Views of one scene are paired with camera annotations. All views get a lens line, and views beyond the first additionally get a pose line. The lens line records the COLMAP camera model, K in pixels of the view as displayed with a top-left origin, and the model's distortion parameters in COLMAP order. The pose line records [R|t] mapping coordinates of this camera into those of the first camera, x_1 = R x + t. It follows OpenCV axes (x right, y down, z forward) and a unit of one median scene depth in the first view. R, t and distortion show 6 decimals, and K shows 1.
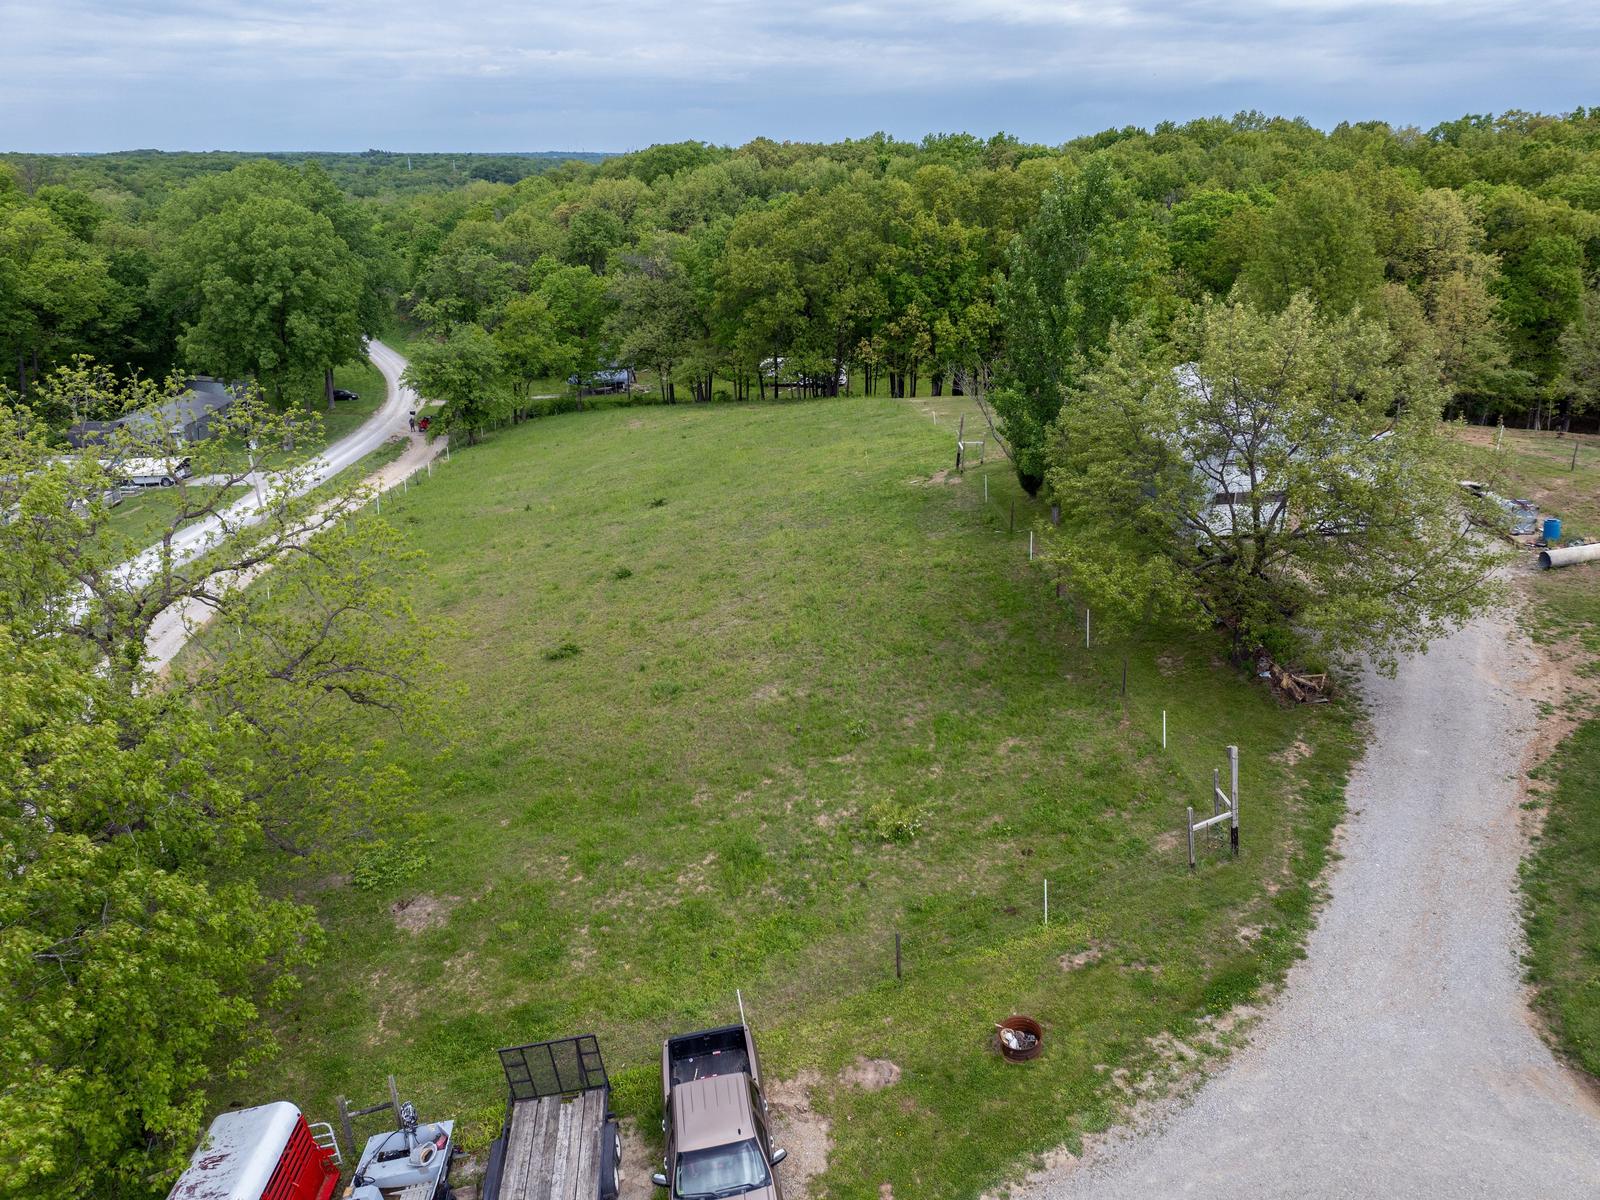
lens RADIAL K [[1142.8, 0, 800.0], [0, 1142.8, 600.0], [0, 0, 1]] dist [-0.044420, 0.008022]
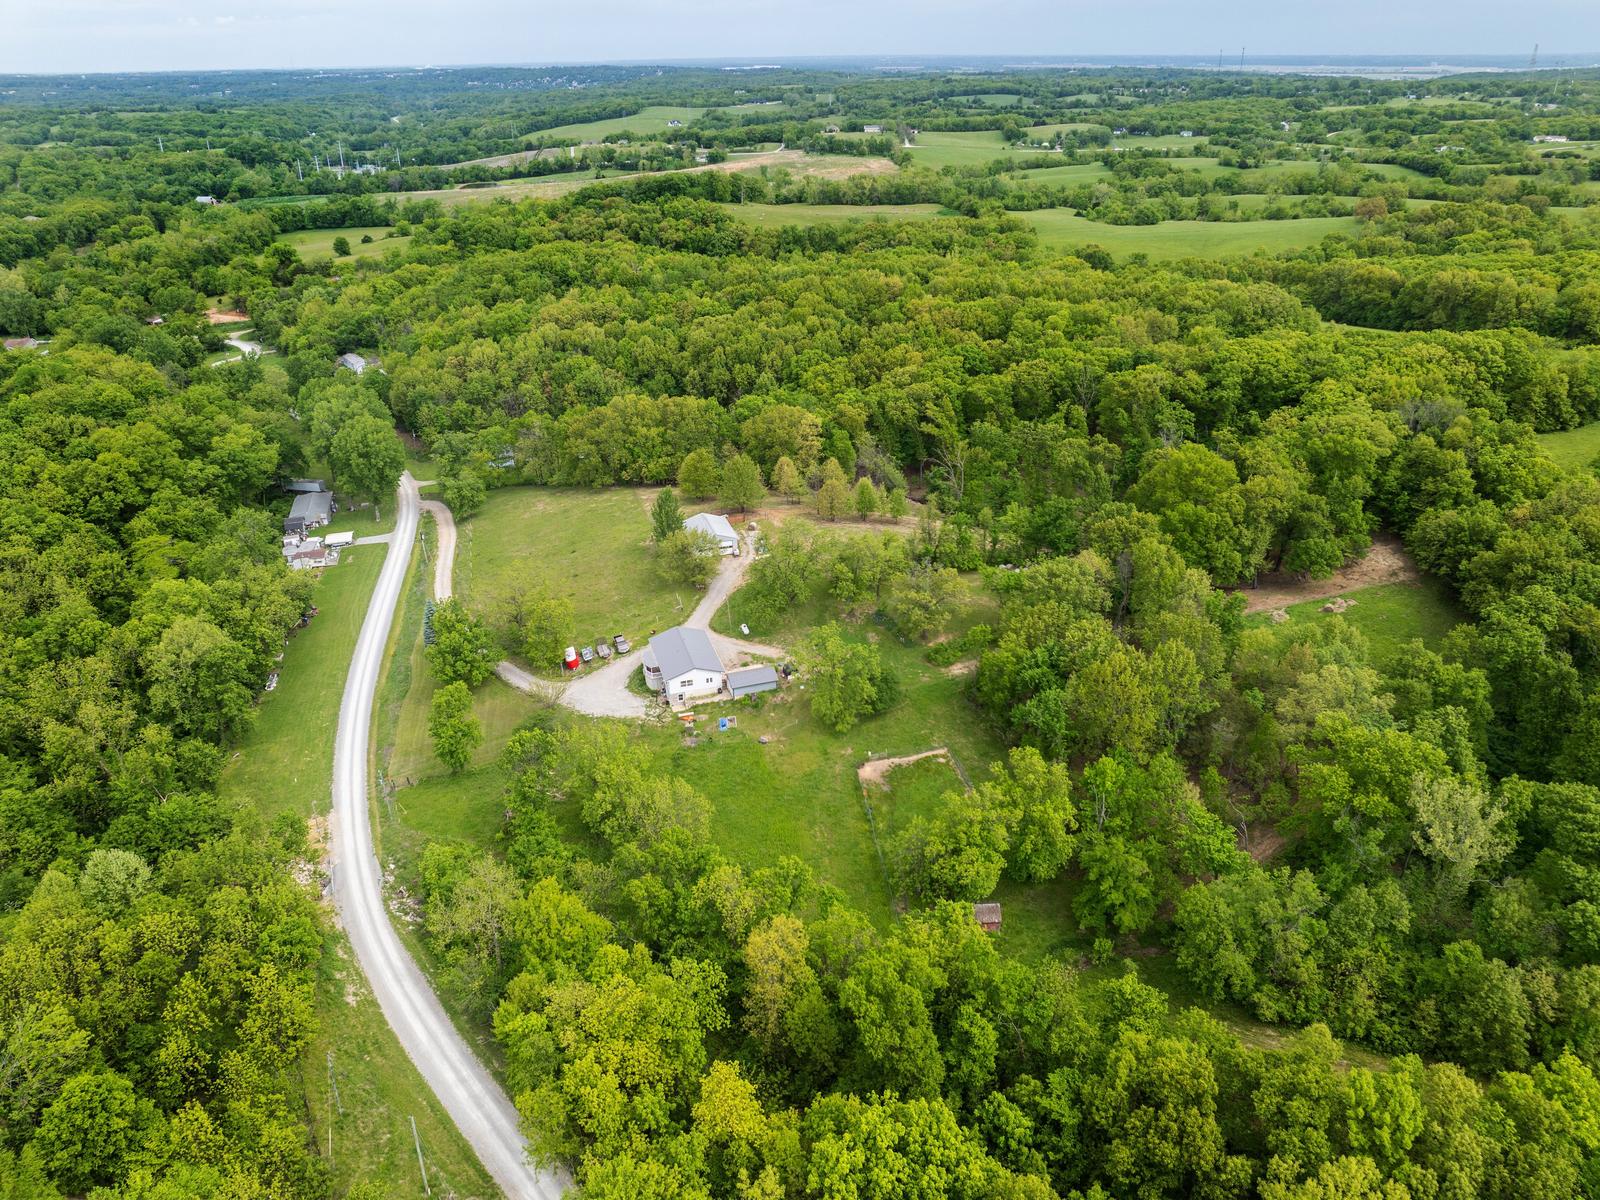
lens RADIAL K [[1122.6, 0, 808.7], [0, 1122.6, 595.2], [0, 0, 1]] dist [-0.015229, -0.044060]
pose [[0.975251, -0.106938, 0.193520, -0.061361], [0.091579, 0.992019, 0.086669, -0.117326], [-0.201244, -0.066802, 0.977261, -1.666989]]
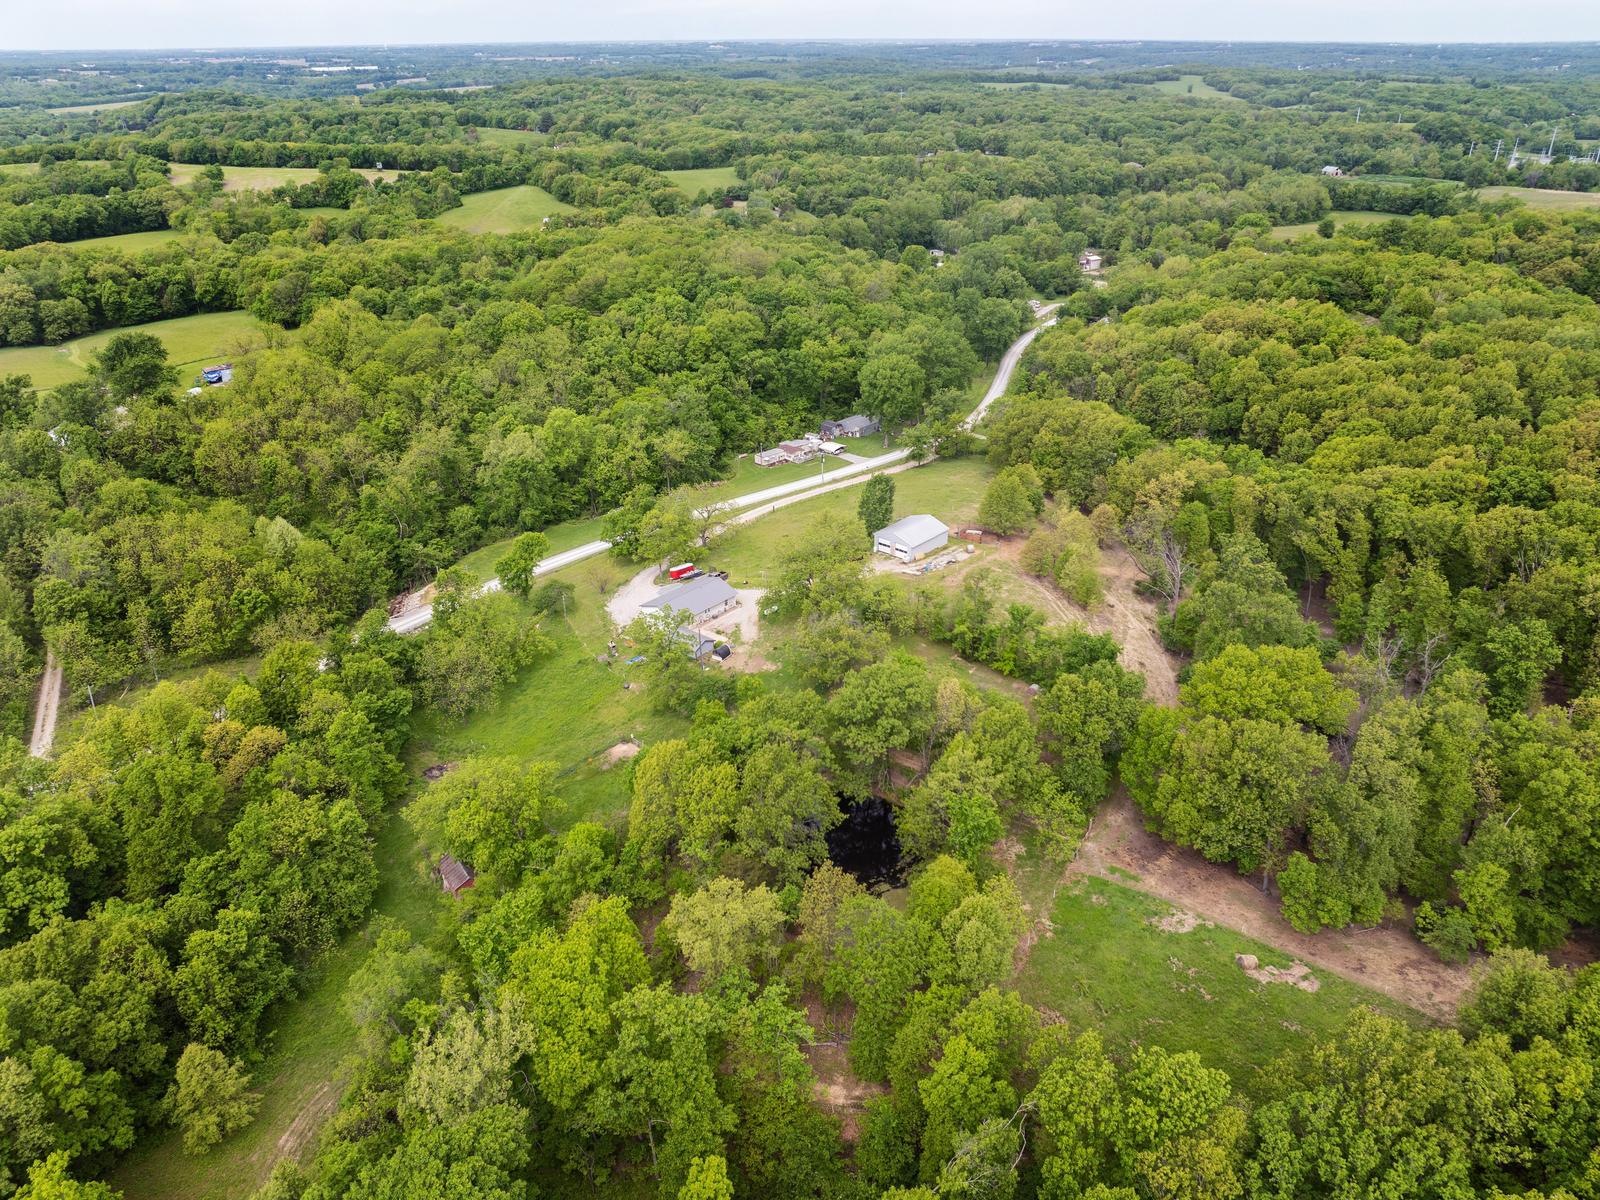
lens RADIAL K [[1154.2, 0, 806.0], [0, 1154.2, 591.3], [0, 0, 1]] dist [-0.049634, 0.023068]
pose [[0.688326, 0.309861, -0.655891, 1.452750], [-0.252483, 0.949979, 0.183827, -0.302472], [0.680044, 0.039069, 0.732130, -1.199063]]
